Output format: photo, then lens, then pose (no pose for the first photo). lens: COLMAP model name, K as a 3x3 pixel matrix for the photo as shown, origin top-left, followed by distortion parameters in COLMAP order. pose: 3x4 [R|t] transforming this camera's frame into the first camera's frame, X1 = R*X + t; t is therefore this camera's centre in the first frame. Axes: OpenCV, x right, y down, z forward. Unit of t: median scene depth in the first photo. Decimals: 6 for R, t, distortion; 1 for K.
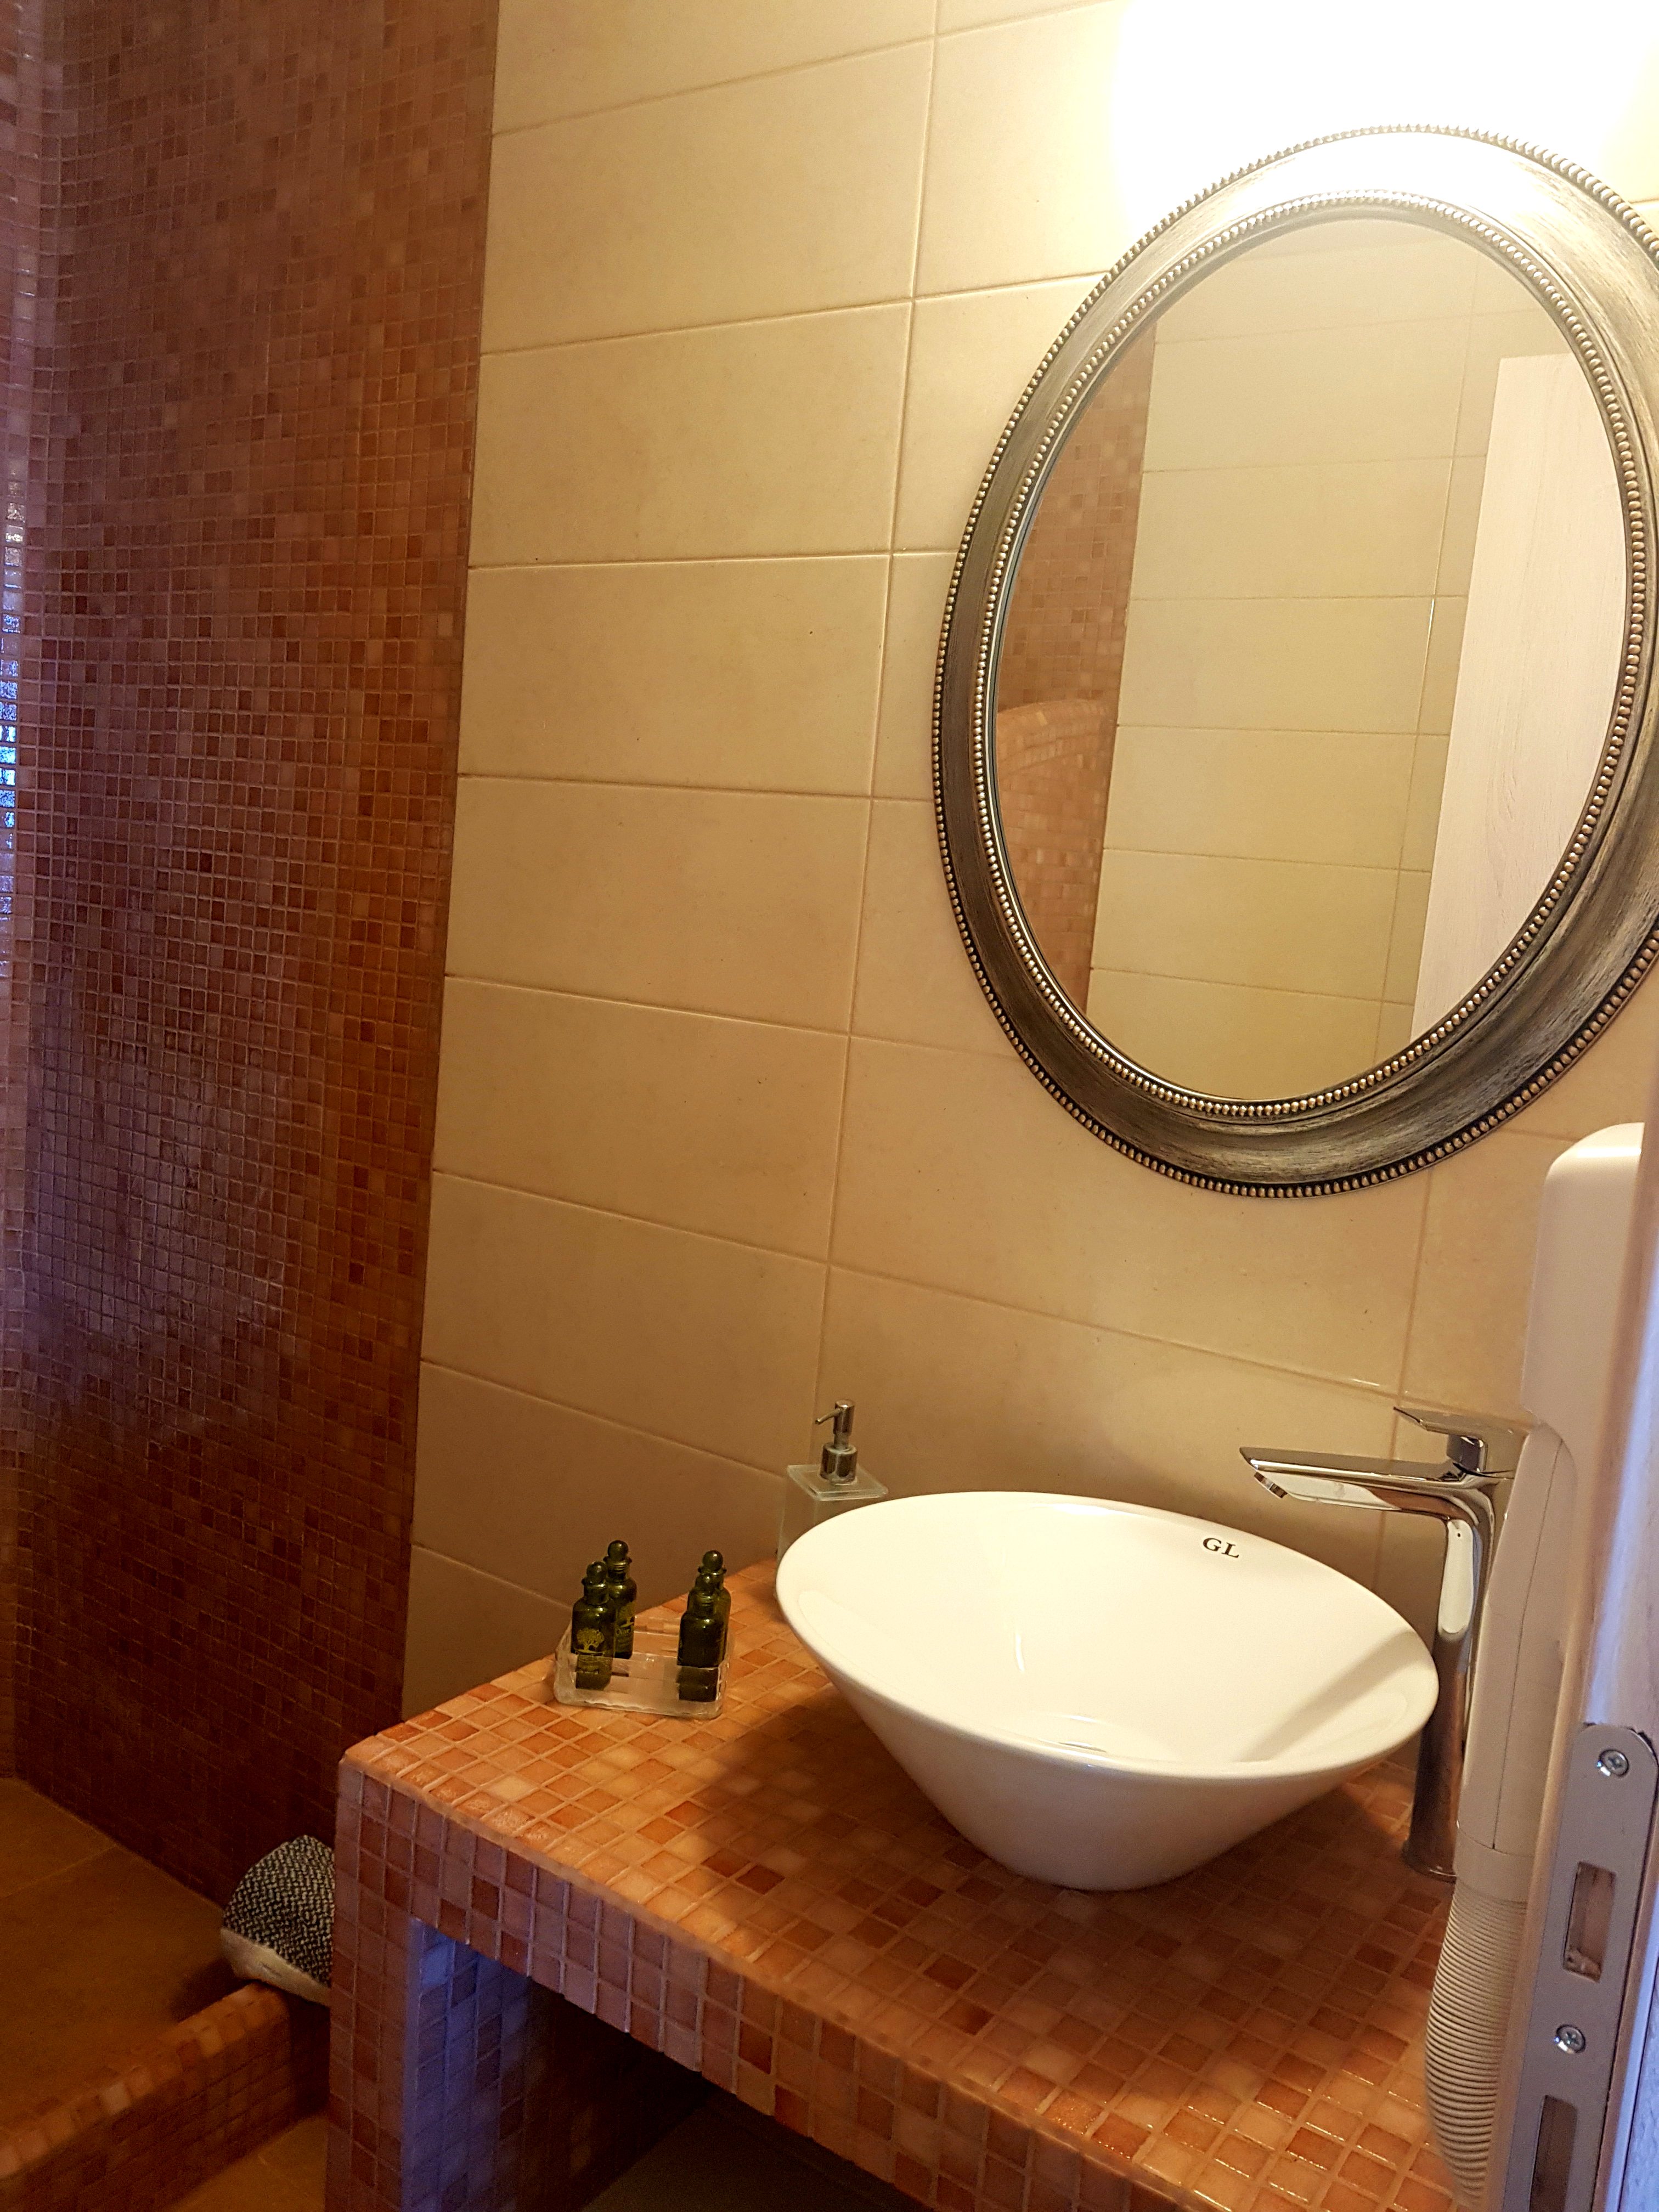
lens RADIAL K [[1730.6, 0, 834.7], [0, 1730.6, 1103.4], [0, 0, 1]] dist [-0.007807, 0.002718]
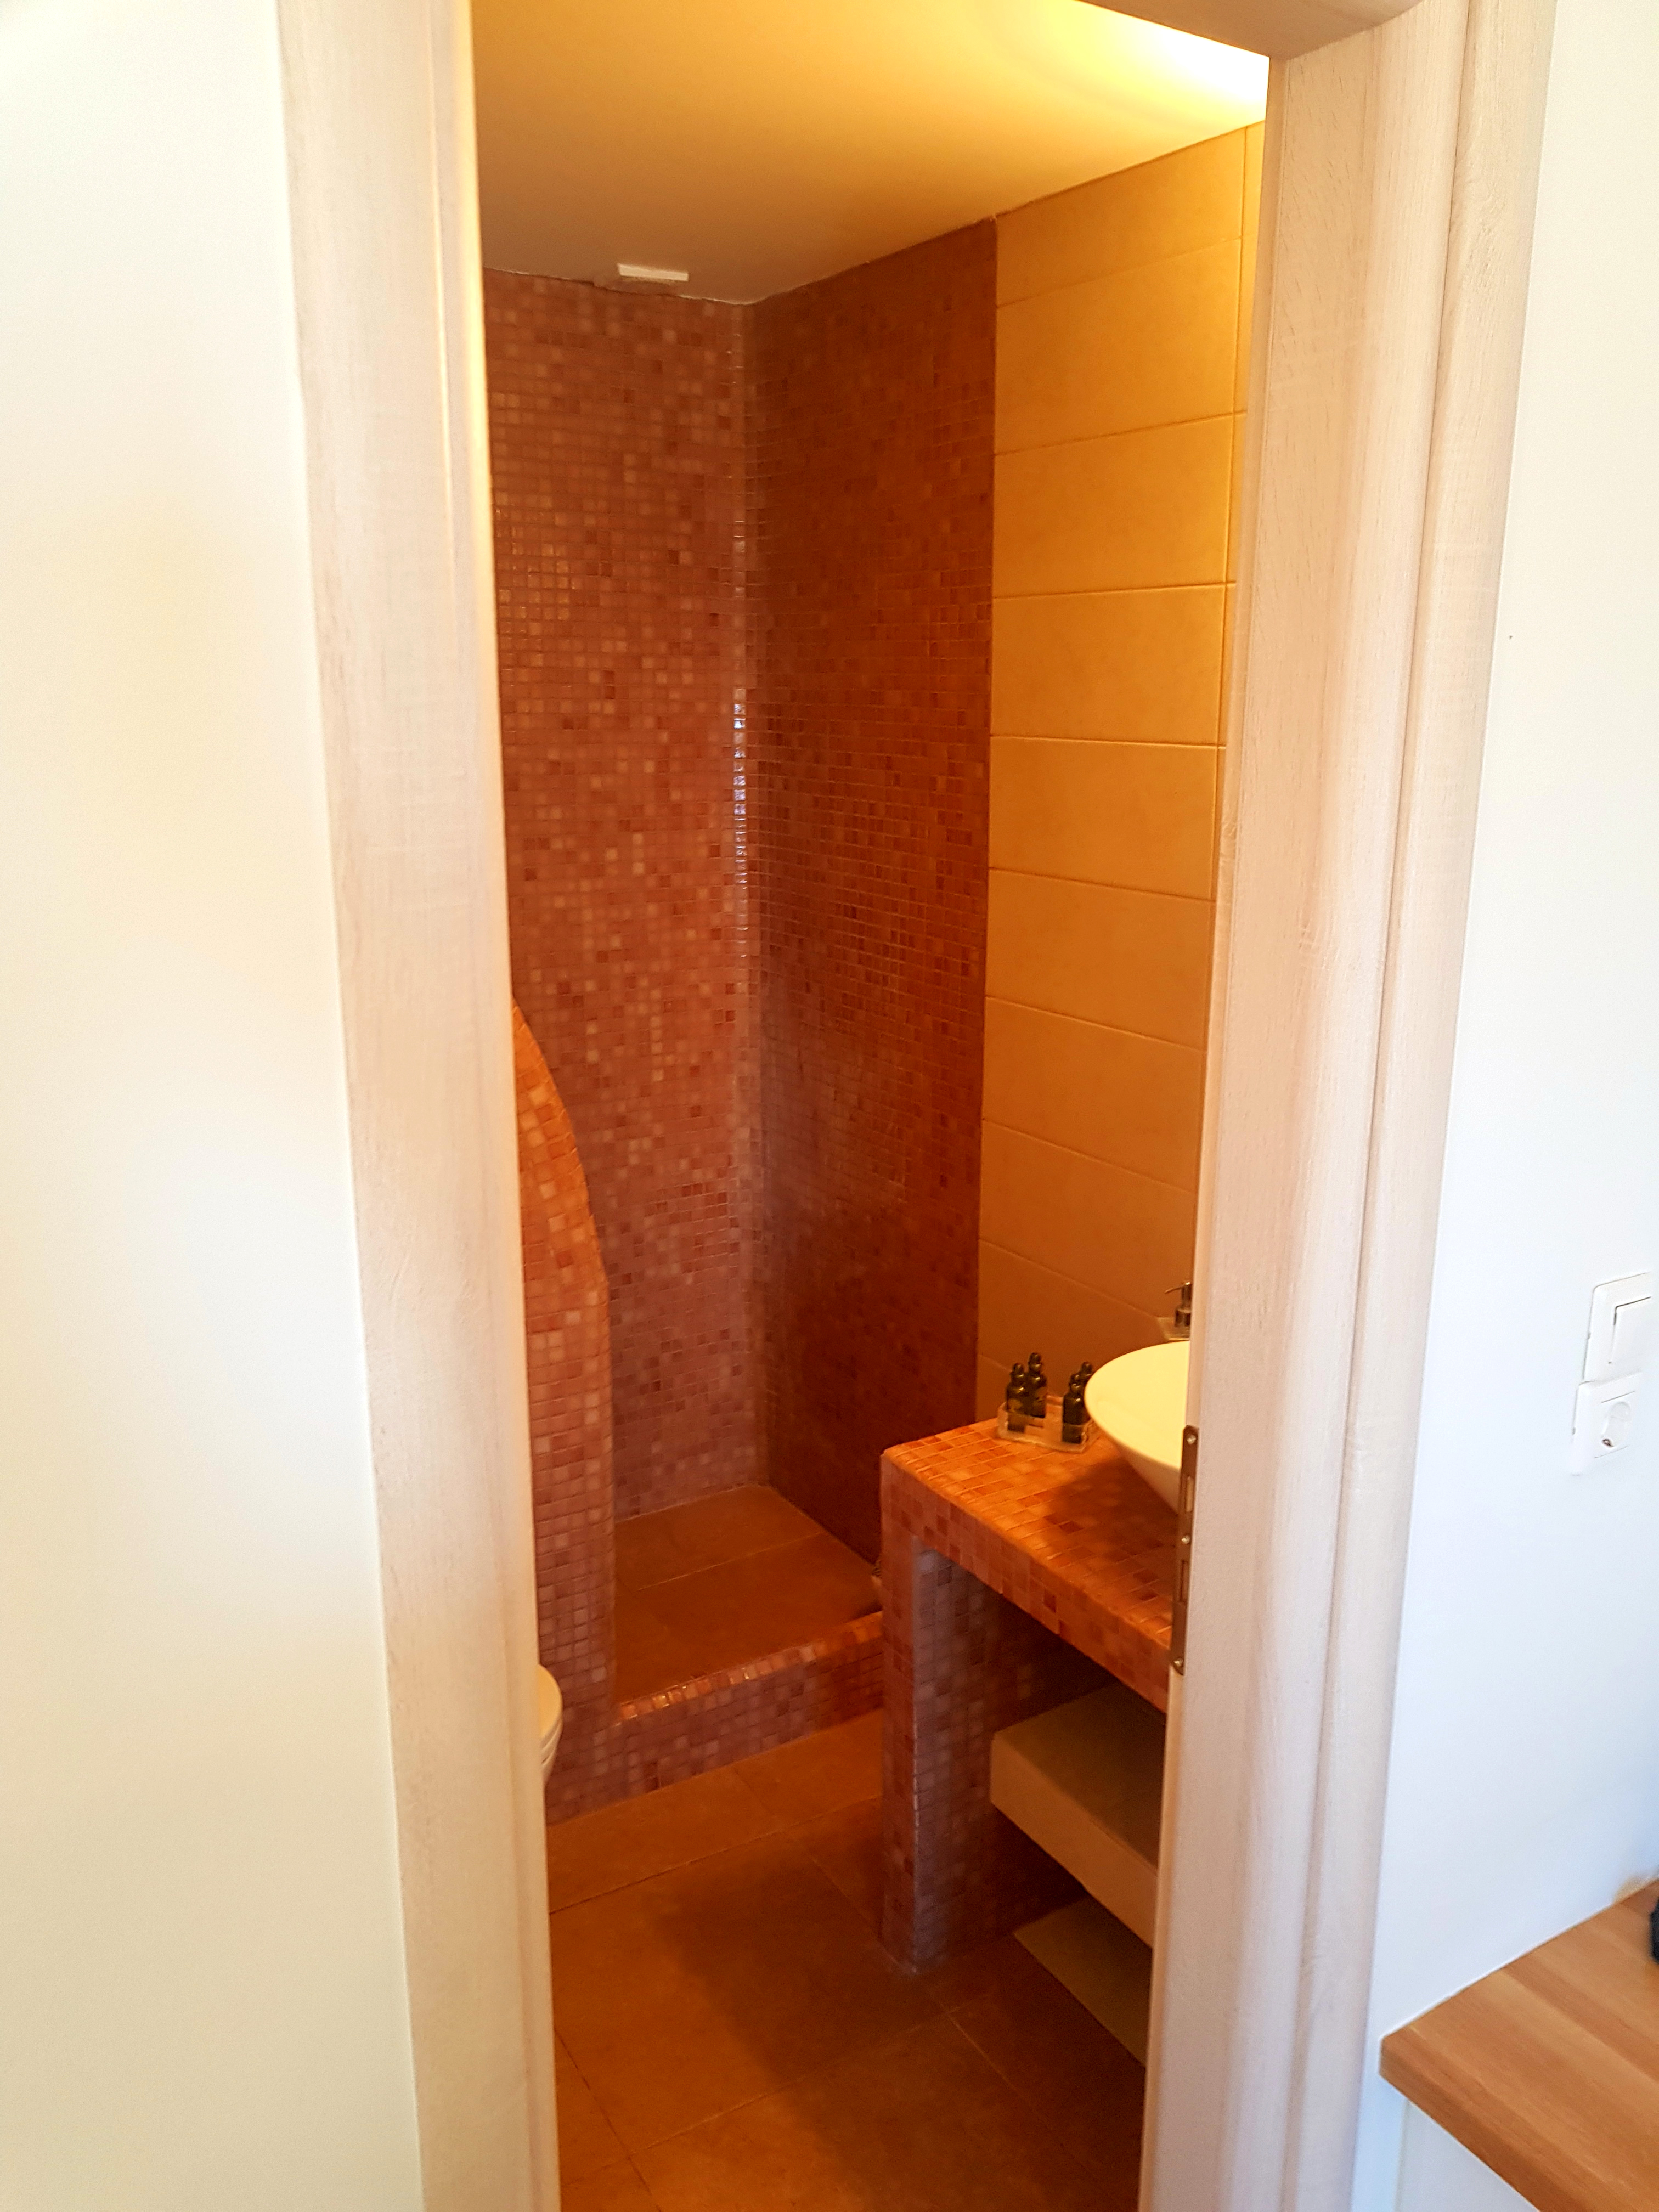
lens RADIAL K [[1730.6, 0, 898.2], [0, 1730.6, 1103.2], [0, 0, 1]] dist [-0.007807, 0.002718]
pose [[0.921699, 0.009879, -0.387780, 0.307557], [0.025117, 0.996058, 0.085075, -0.111837], [0.387092, -0.088153, 0.917817, -0.470038]]
